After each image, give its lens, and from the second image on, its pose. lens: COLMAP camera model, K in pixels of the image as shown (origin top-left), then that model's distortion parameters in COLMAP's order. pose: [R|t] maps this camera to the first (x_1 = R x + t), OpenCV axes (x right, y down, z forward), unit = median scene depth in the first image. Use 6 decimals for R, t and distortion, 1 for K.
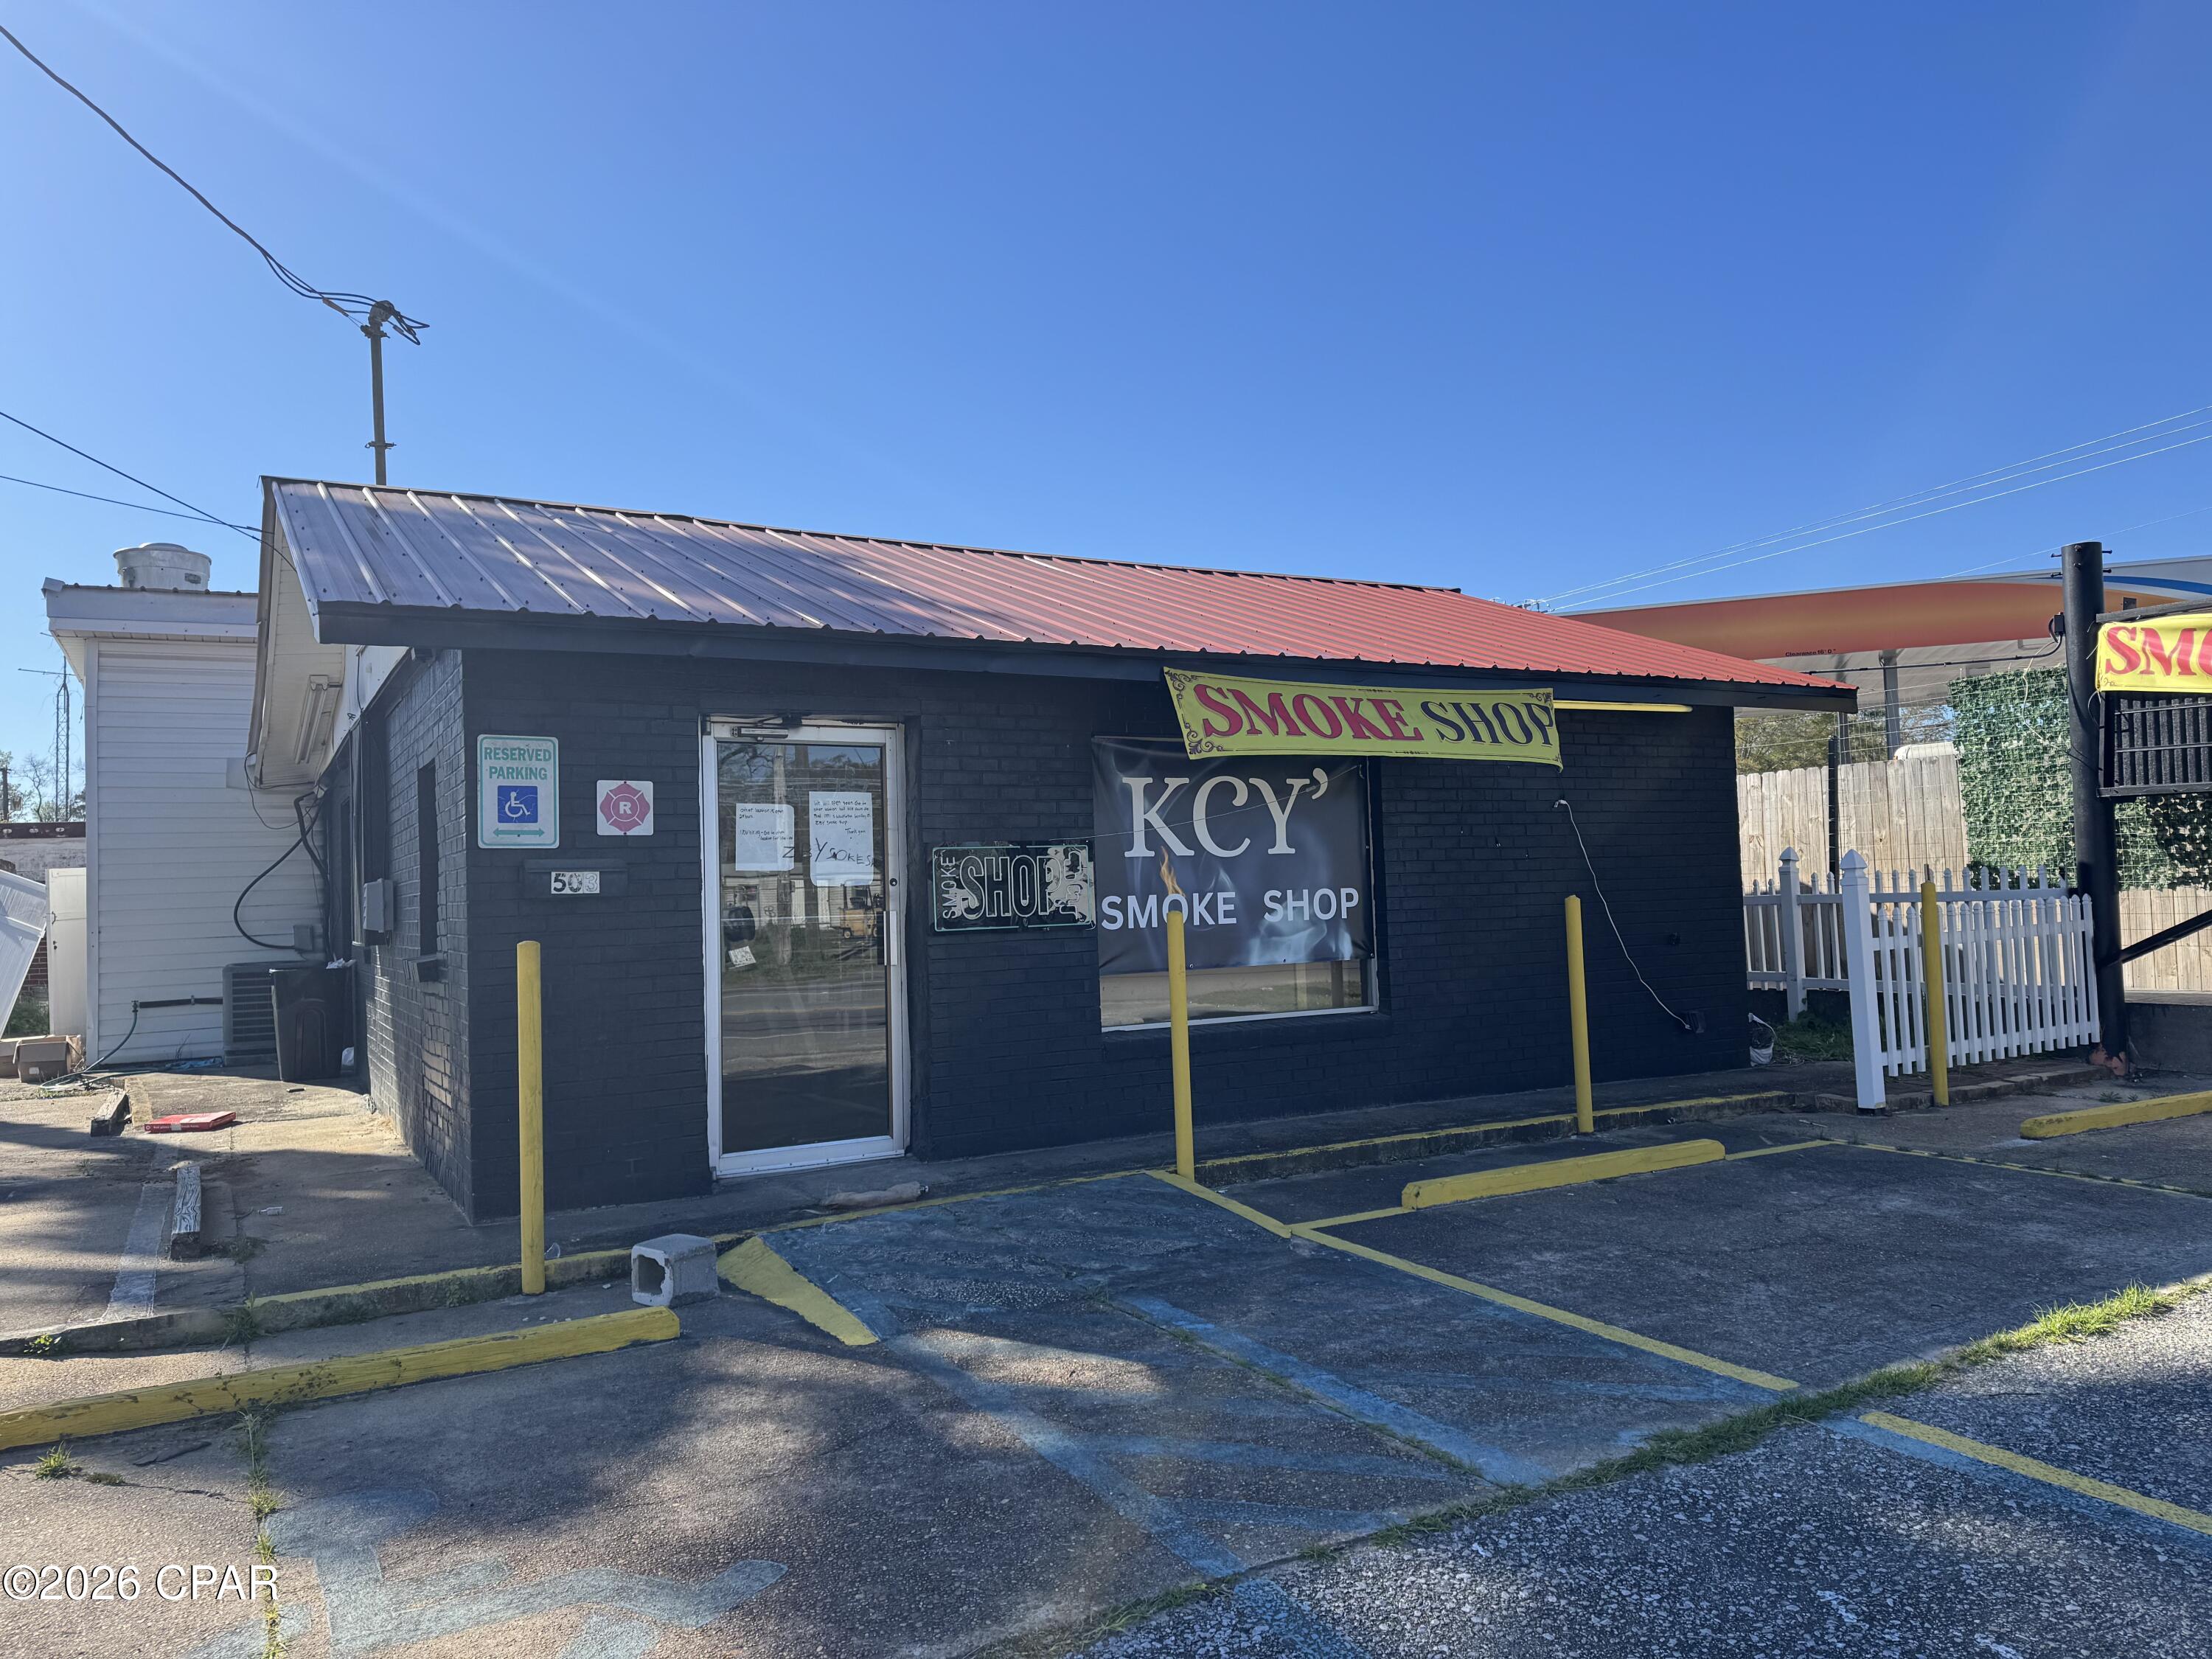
lens RADIAL K [[1547.6, 0, 1106.0], [0, 1547.6, 829.5], [0, 0, 1]] dist [0.061957, -0.080817]
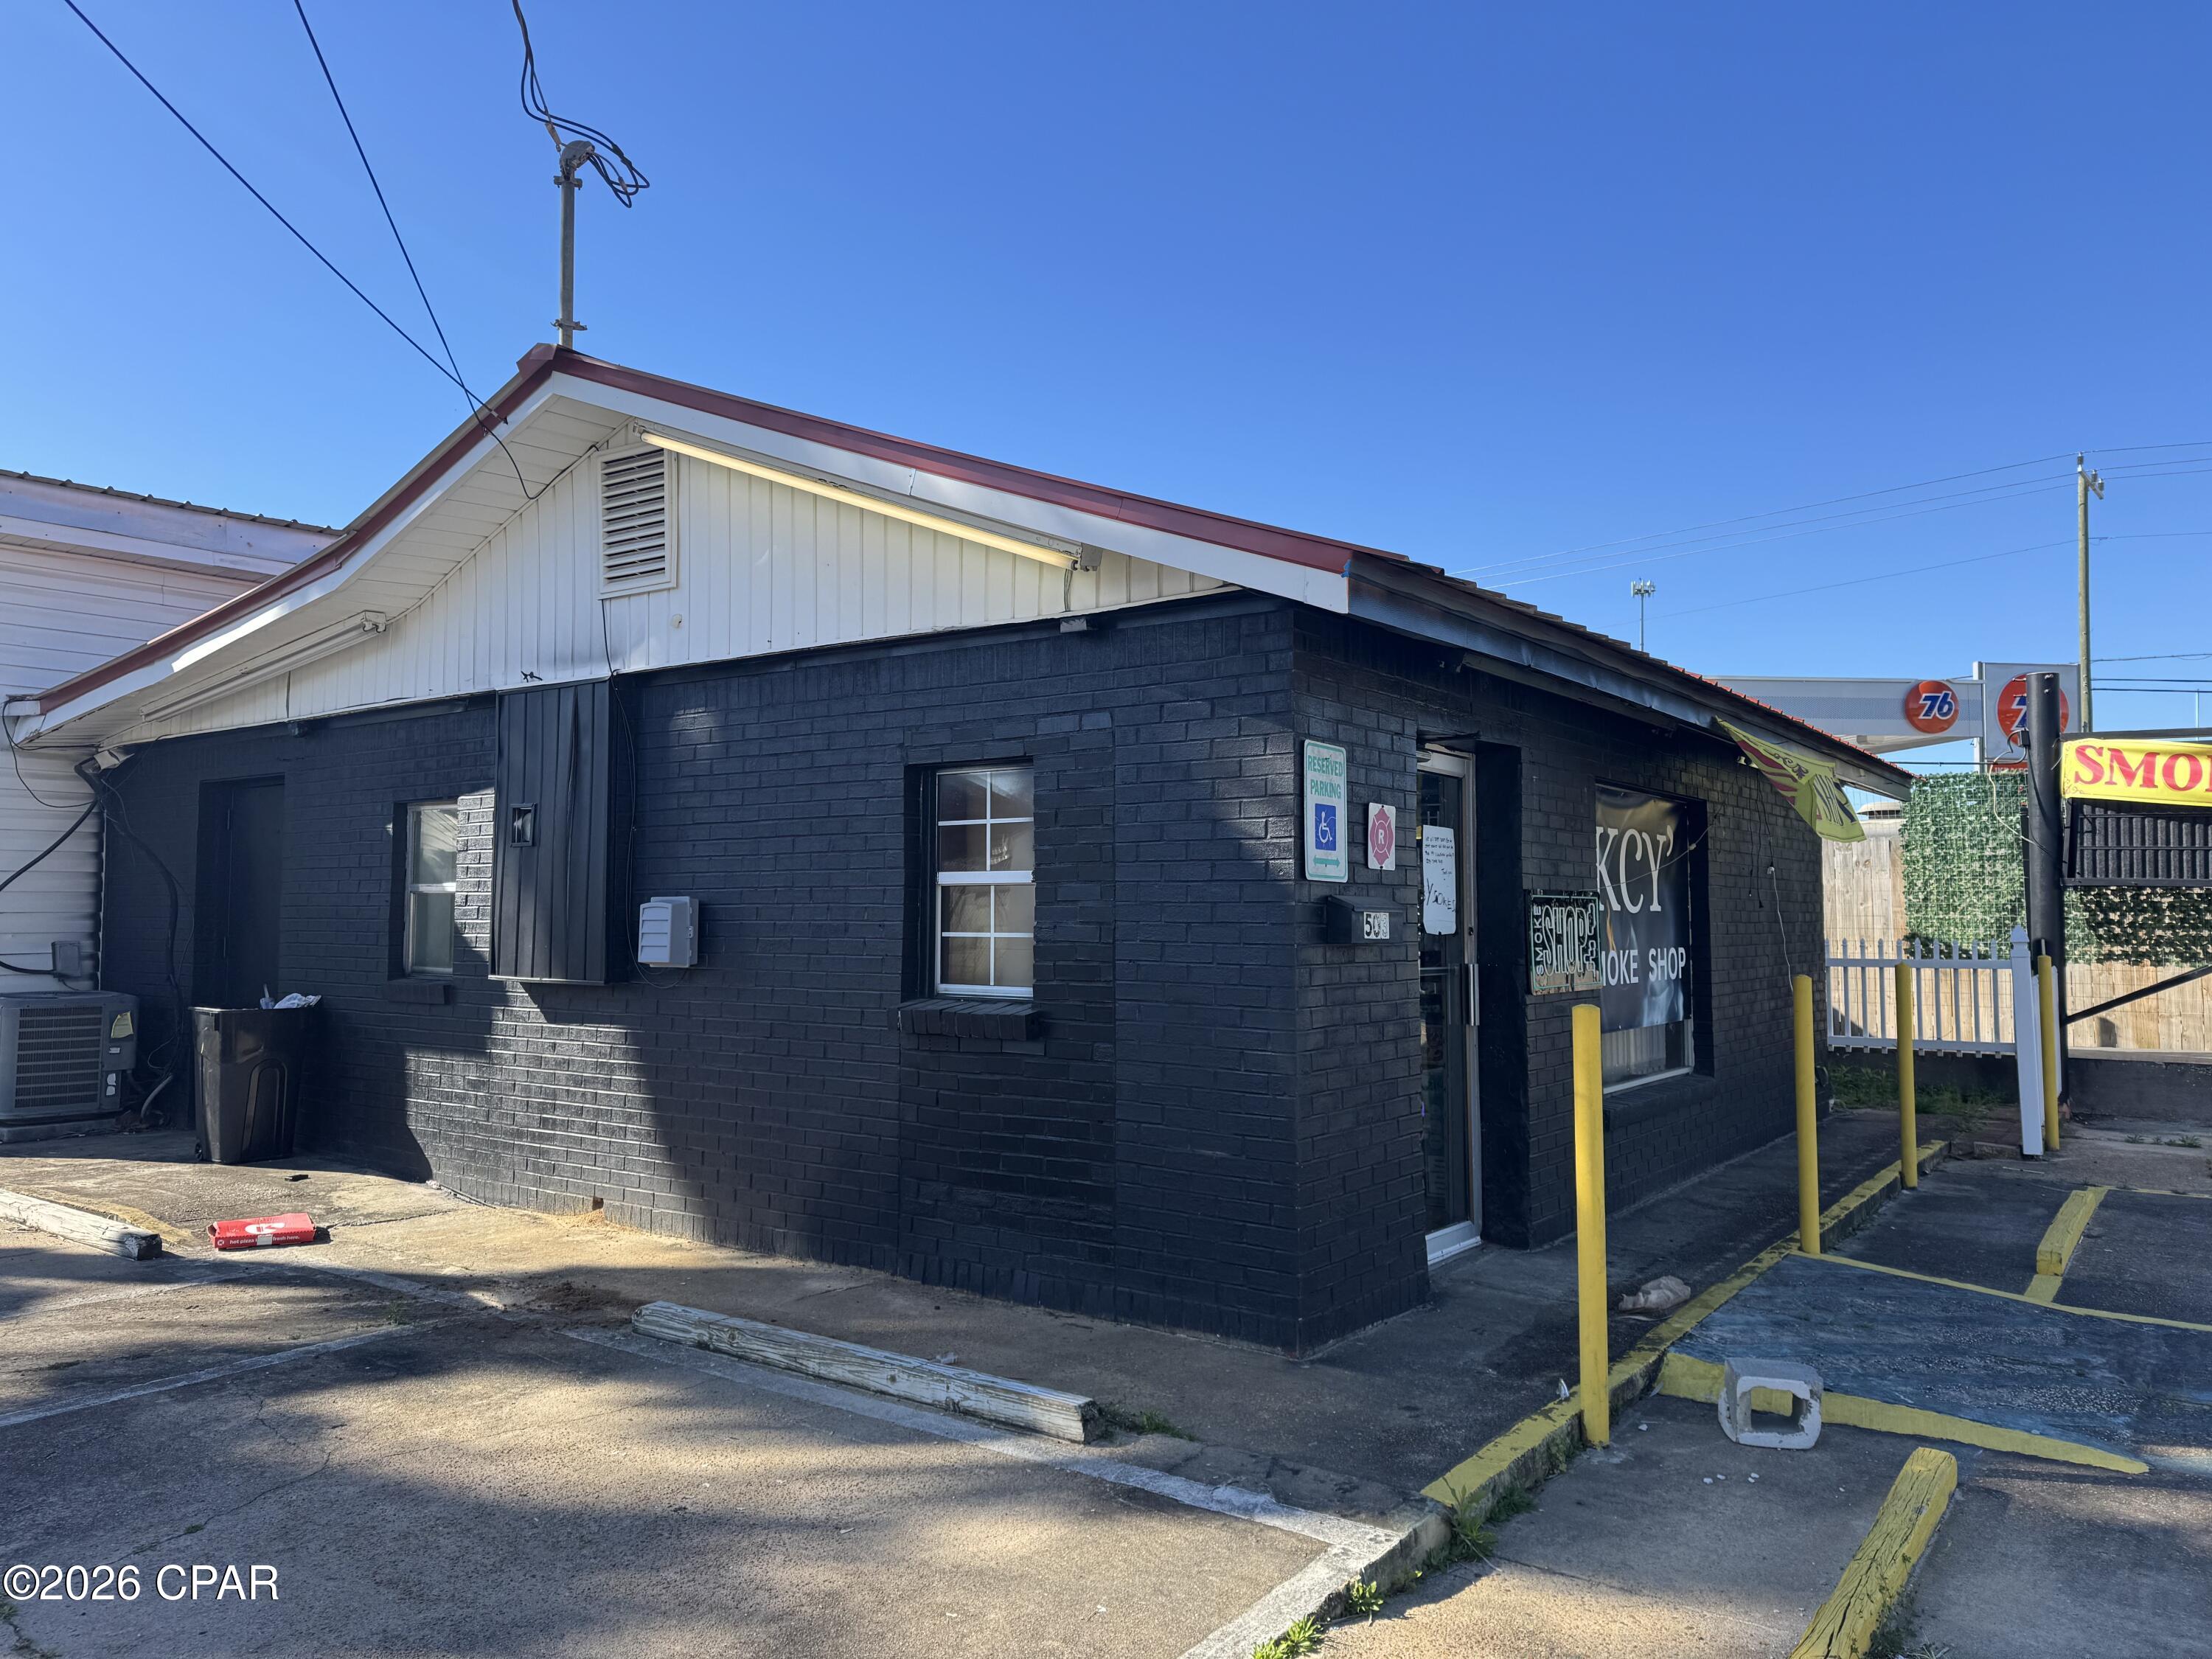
lens RADIAL K [[1566.1, 0, 1106.0], [0, 1566.1, 829.5], [0, 0, 1]] dist [0.002292, 0.001409]
pose [[0.913711, 0.058282, 0.402164, -0.518386], [-0.050384, 0.998273, -0.030199, 0.009695], [-0.403230, 0.007331, 0.915069, 0.198627]]
